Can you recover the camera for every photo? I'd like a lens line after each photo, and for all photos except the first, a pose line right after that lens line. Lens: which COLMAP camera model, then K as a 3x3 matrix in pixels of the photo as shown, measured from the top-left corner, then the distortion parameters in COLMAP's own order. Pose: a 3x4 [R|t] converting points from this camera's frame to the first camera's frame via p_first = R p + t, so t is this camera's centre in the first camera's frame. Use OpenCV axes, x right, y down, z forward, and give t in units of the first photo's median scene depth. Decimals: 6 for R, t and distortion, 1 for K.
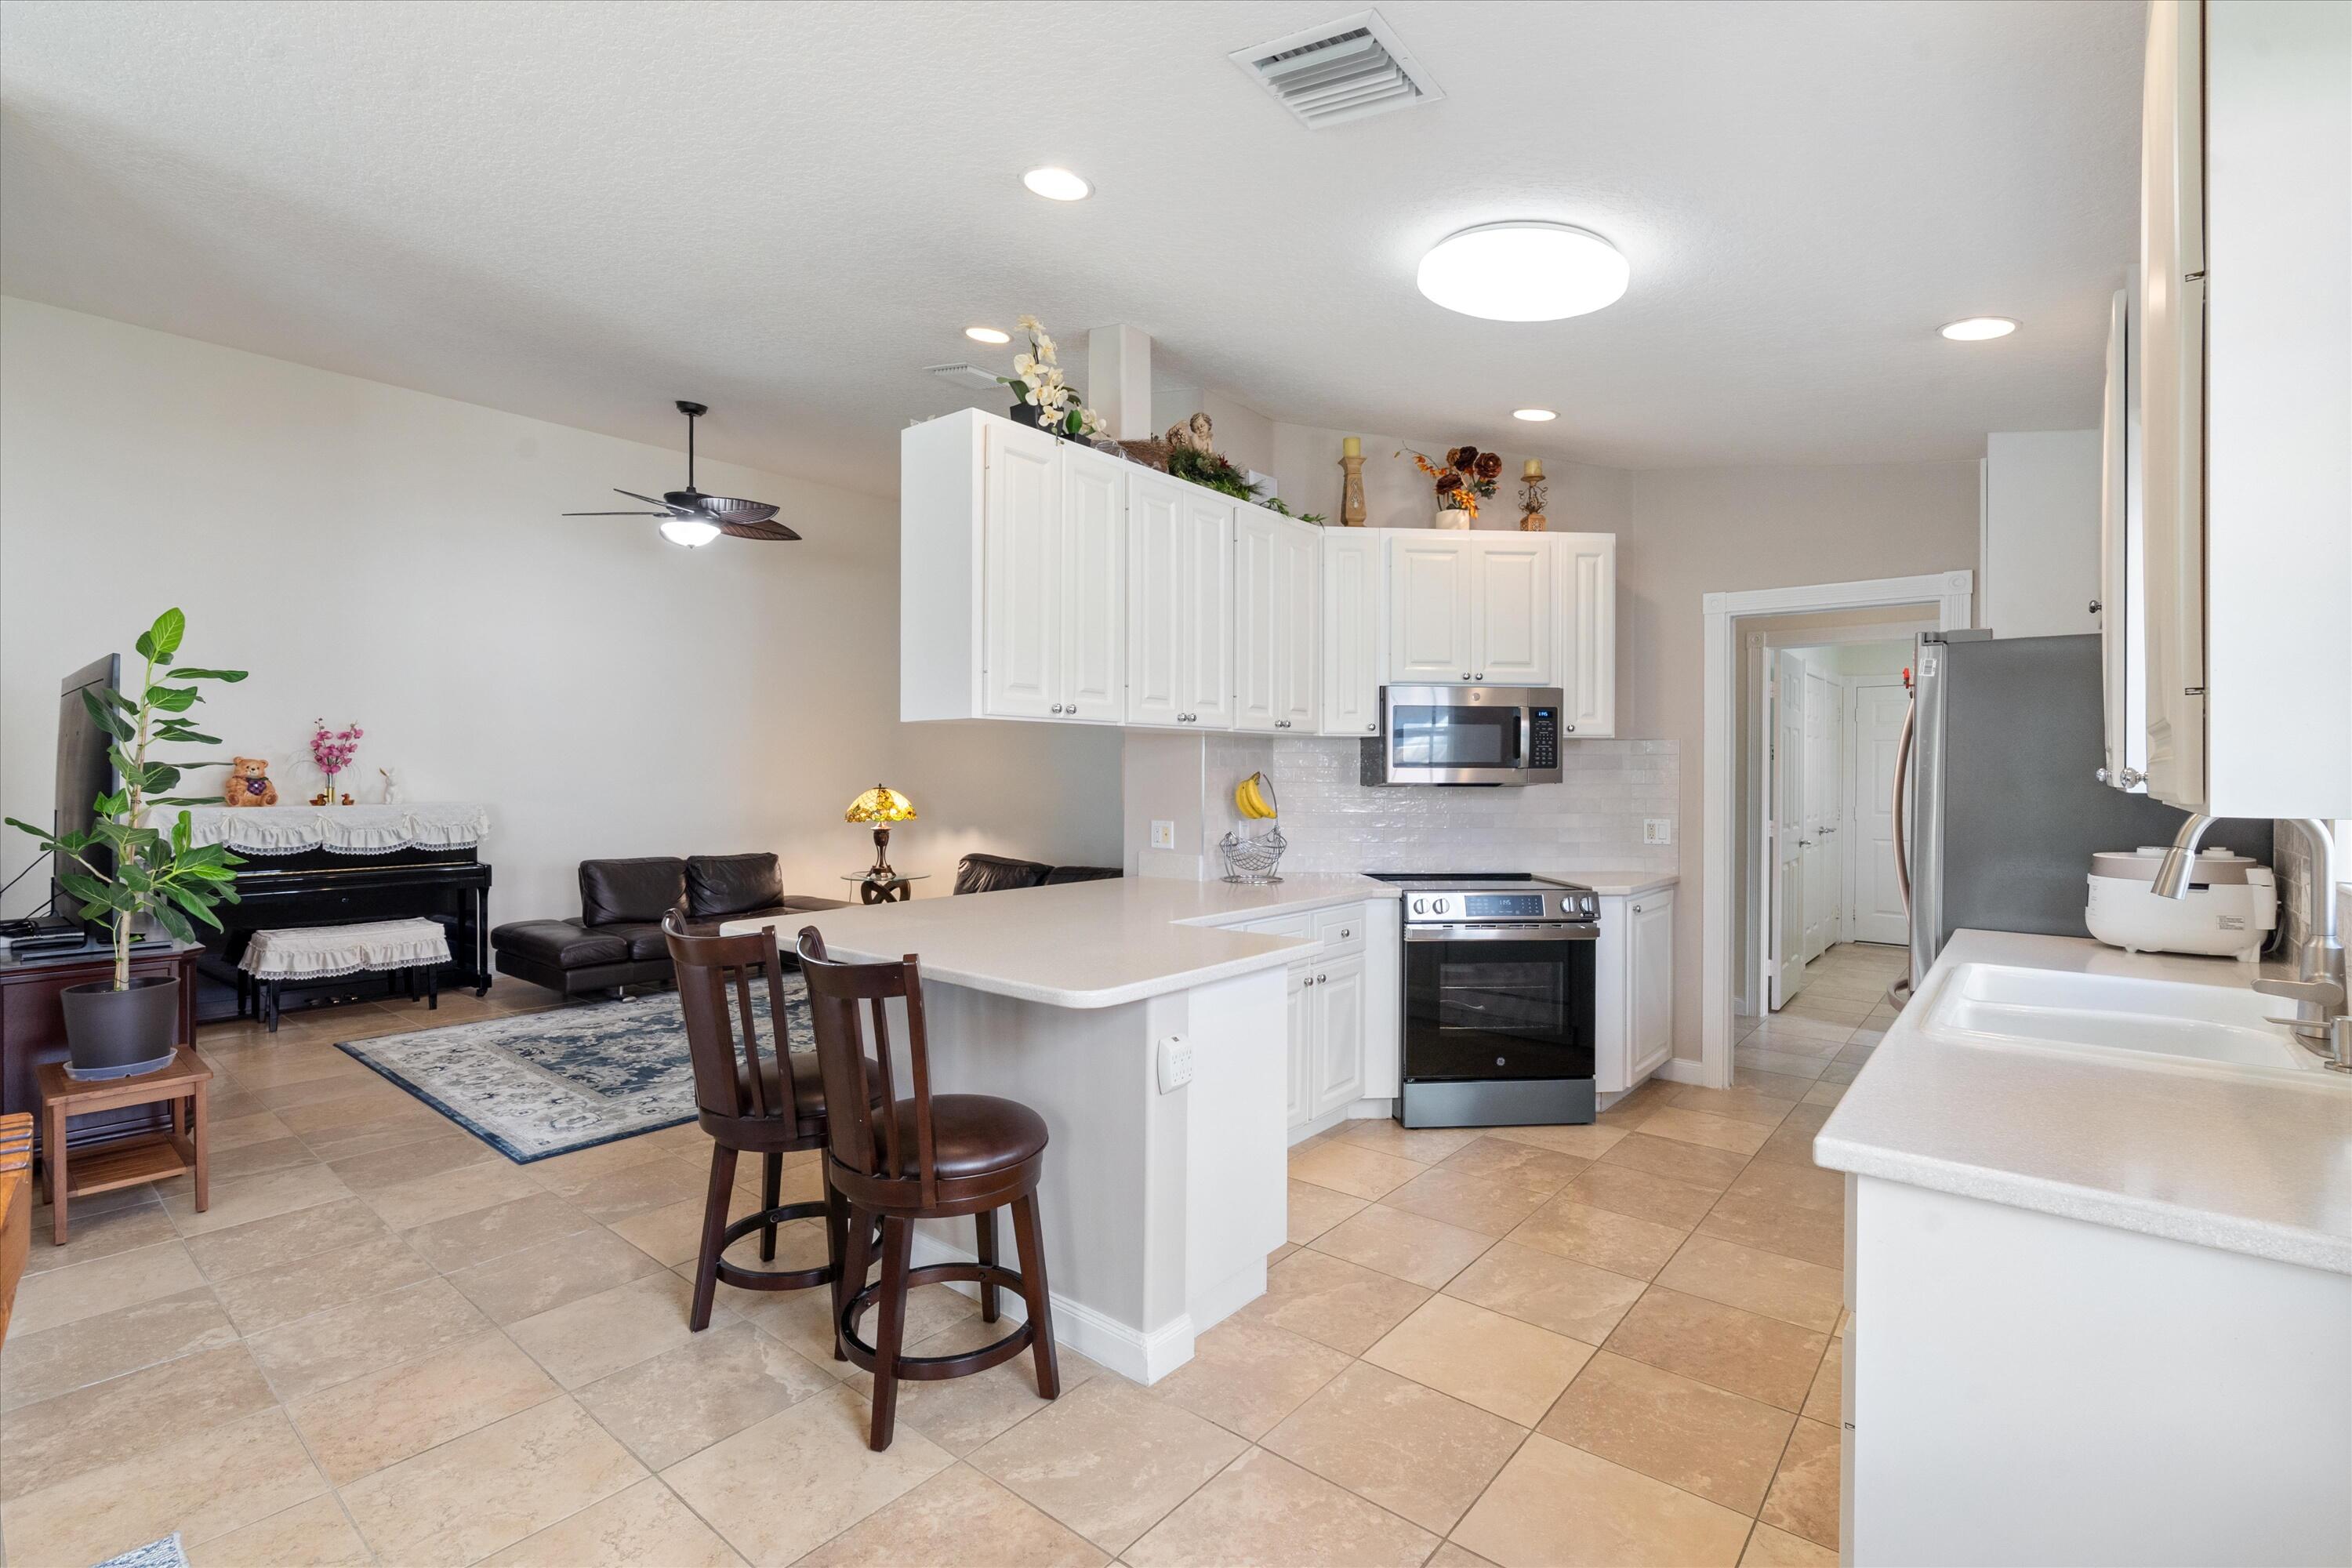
lens RADIAL K [[1064.7, 0, 1179.5], [0, 1064.7, 770.5], [0, 0, 1]] dist [-0.009492, 0.001870]
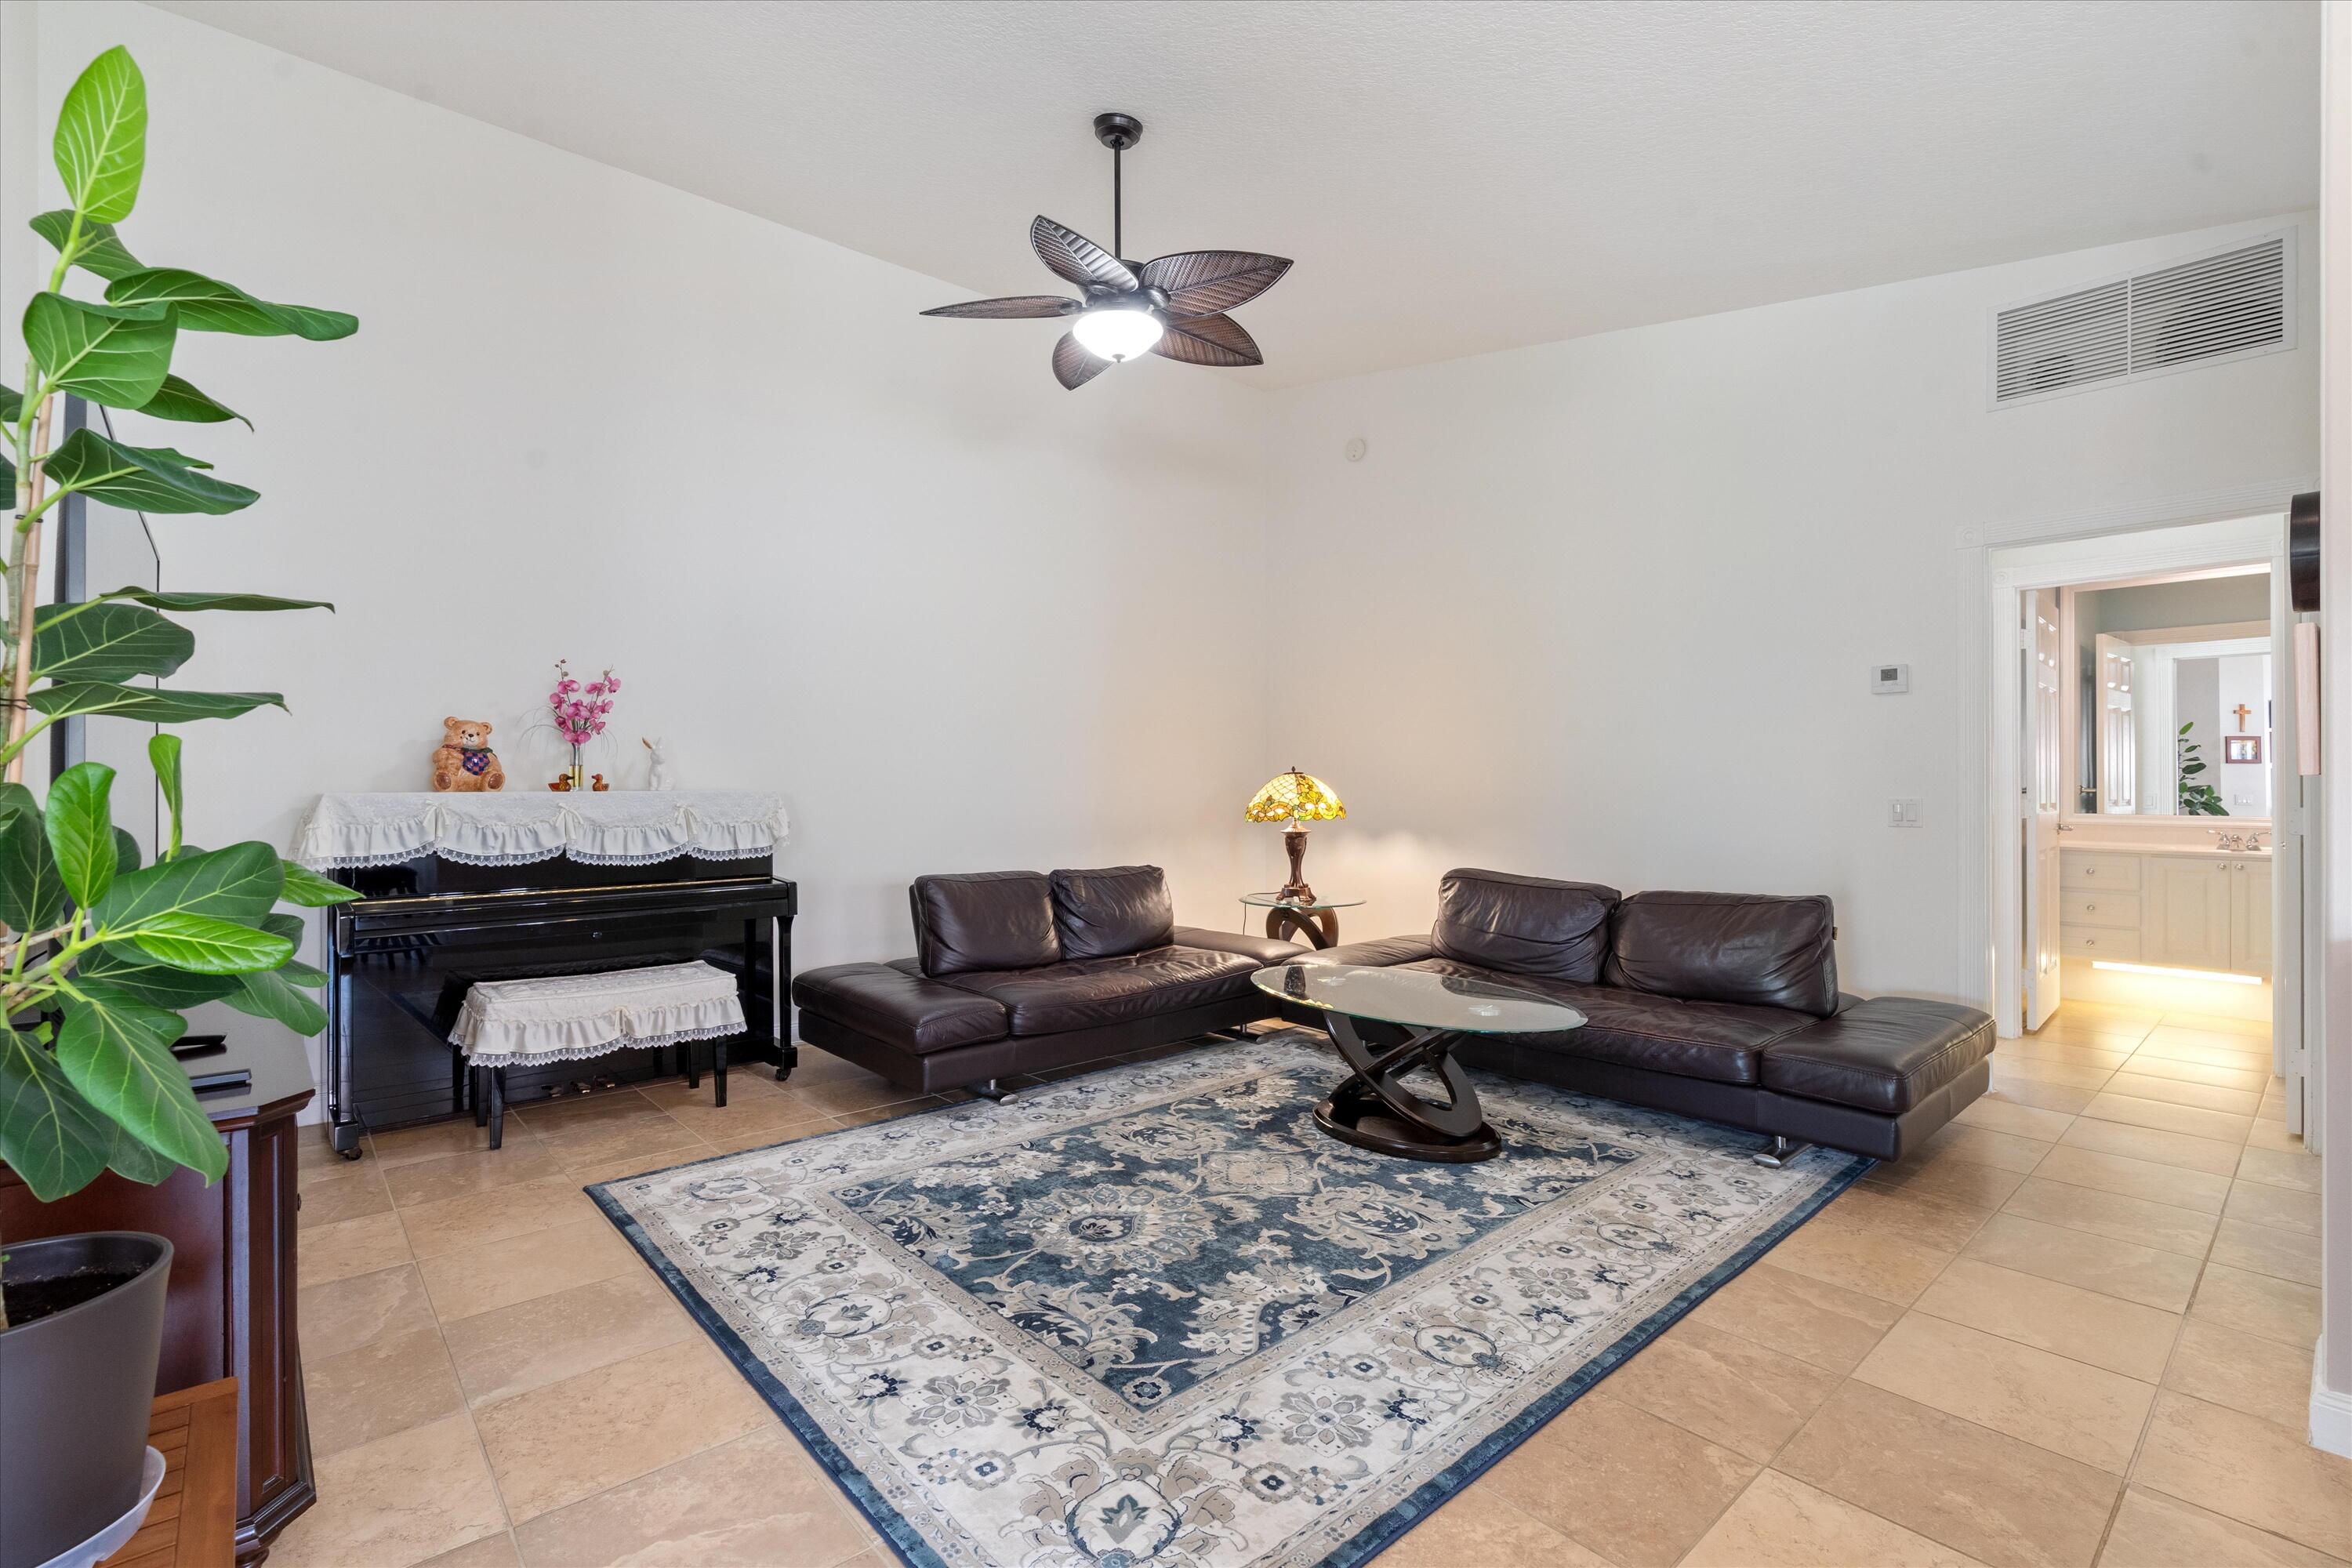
lens RADIAL K [[1064.7, 0, 1185.6], [0, 1064.7, 775.3], [0, 0, 1]] dist [-0.009492, 0.001870]
pose [[0.988436, -0.006279, -0.151508, -0.324894], [0.005453, 0.999968, -0.005864, 0.028897], [0.151540, 0.004970, 0.988439, 0.401471]]
